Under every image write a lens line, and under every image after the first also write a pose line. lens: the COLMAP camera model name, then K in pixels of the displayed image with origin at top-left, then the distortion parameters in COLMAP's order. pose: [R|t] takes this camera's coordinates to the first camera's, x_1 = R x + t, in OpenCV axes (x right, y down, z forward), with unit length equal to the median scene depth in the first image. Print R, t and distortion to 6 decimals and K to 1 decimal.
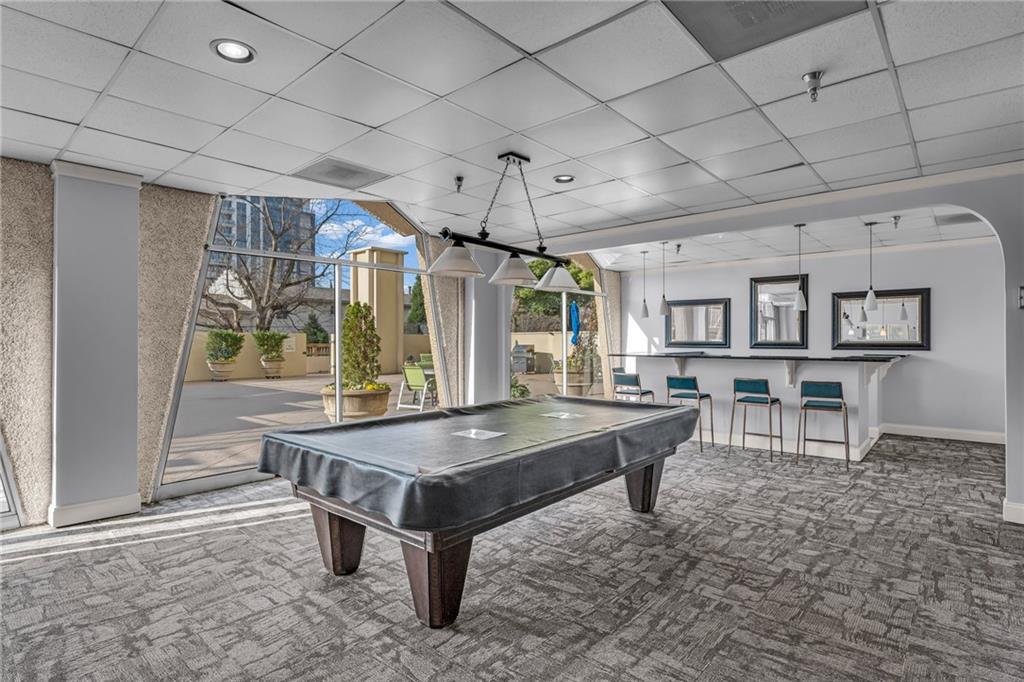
lens RADIAL K [[519.3, 0, 510.2], [0, 519.3, 341.2], [0, 0, 1]] dist [-0.005058, 0.000108]
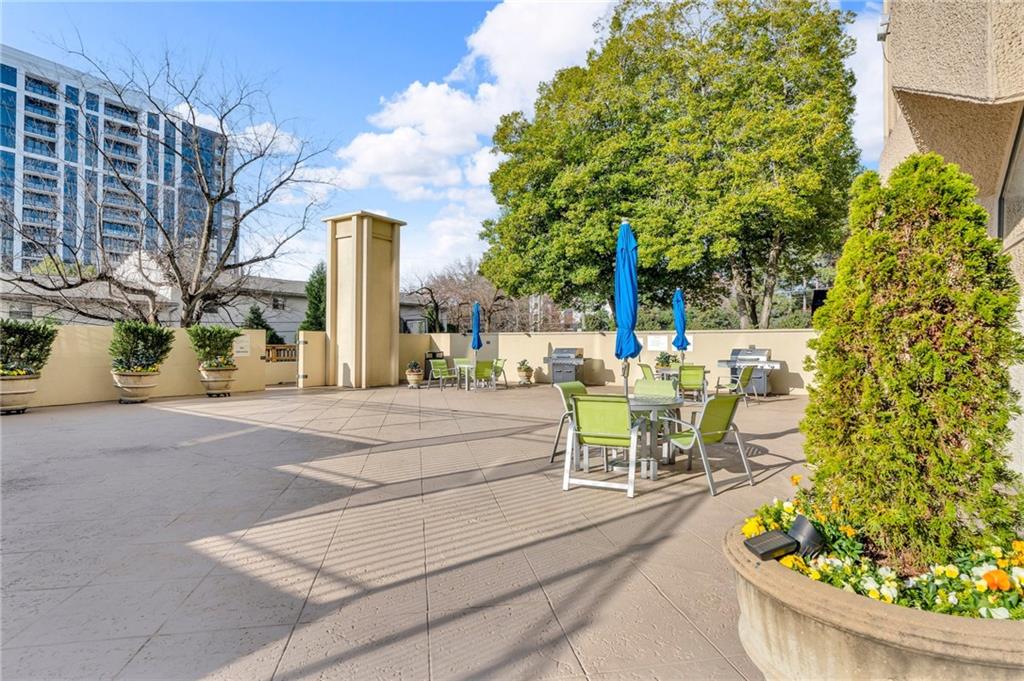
lens RADIAL K [[526.1, 0, 512.6], [0, 526.1, 339.3], [0, 0, 1]] dist [0.004393, 0.000417]
pose [[0.992041, 0.008055, 0.125656, -0.197172], [-0.007157, 0.999946, -0.007601, 0.000695], [-0.125710, 0.006641, 0.992045, 0.327695]]
